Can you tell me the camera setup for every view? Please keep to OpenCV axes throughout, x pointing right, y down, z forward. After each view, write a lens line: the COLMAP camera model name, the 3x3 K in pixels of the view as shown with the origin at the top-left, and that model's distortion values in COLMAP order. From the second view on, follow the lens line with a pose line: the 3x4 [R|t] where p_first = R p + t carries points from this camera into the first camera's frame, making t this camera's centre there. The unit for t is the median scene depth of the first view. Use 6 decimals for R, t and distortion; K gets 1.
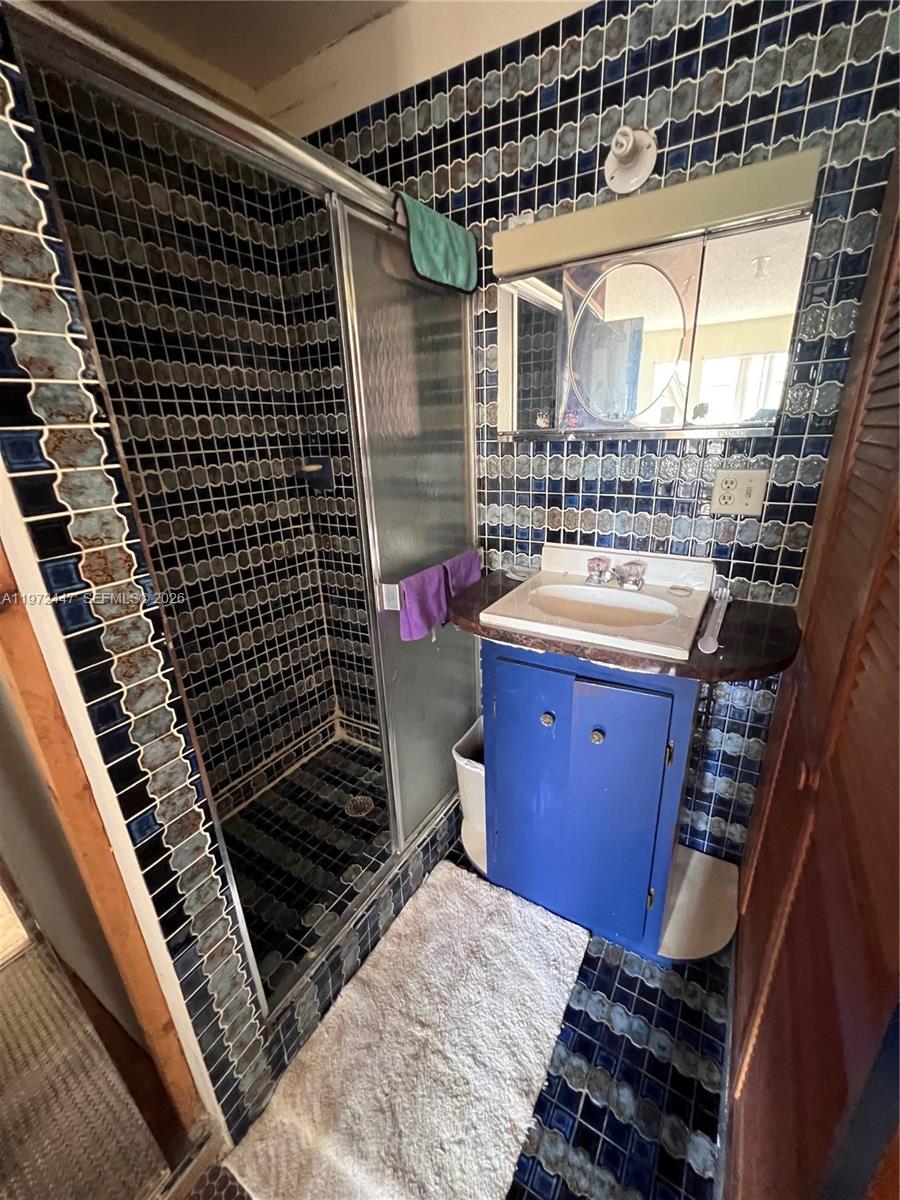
lens RADIAL K [[481.0, 0, 449.6], [0, 481.0, 599.0], [0, 0, 1]] dist [-0.001088, 0.000368]
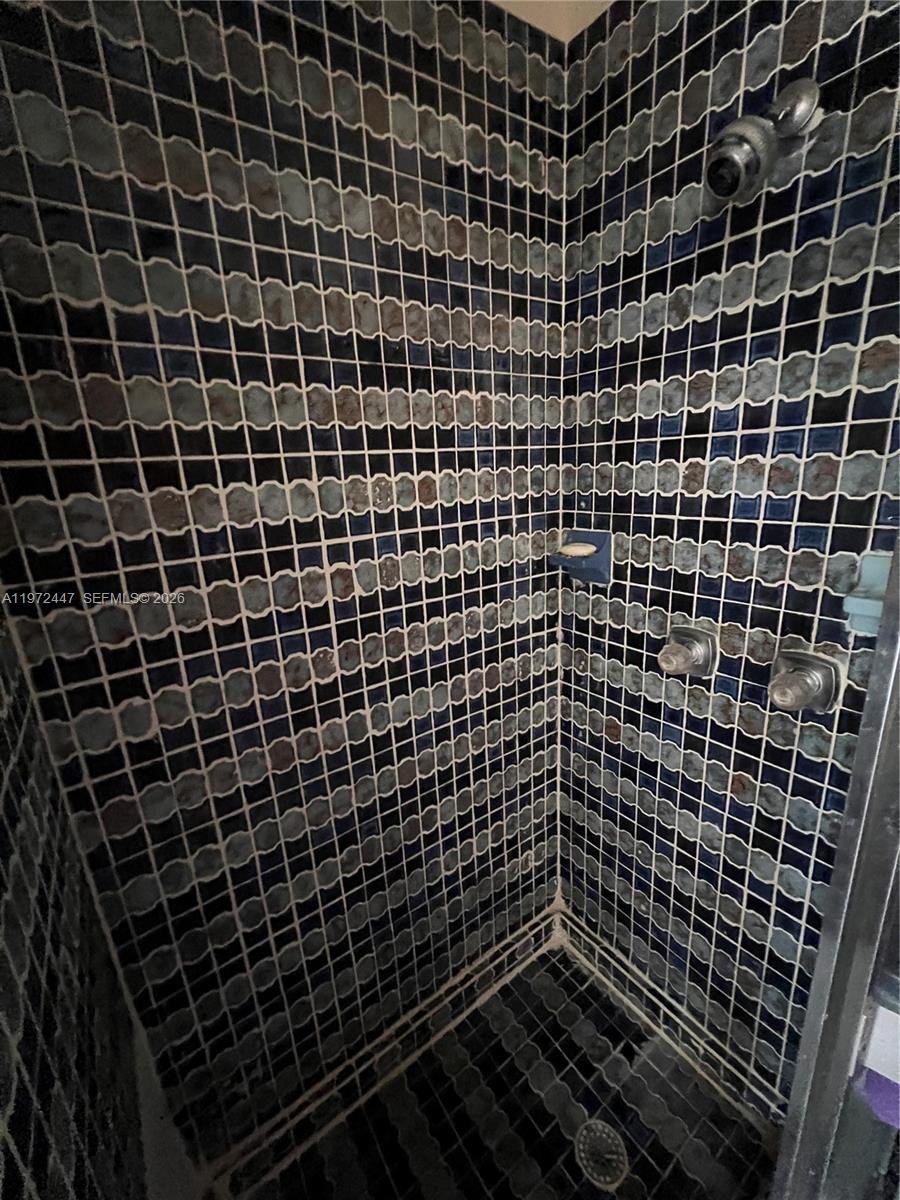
lens RADIAL K [[481.0, 0, 450.8], [0, 481.0, 599.2], [0, 0, 1]] dist [-0.001088, 0.000368]
pose [[0.926627, 0.089706, -0.365124, -0.222526], [-0.108827, 0.993543, -0.032086, -0.185492], [0.359888, 0.069467, 0.930406, 0.407946]]
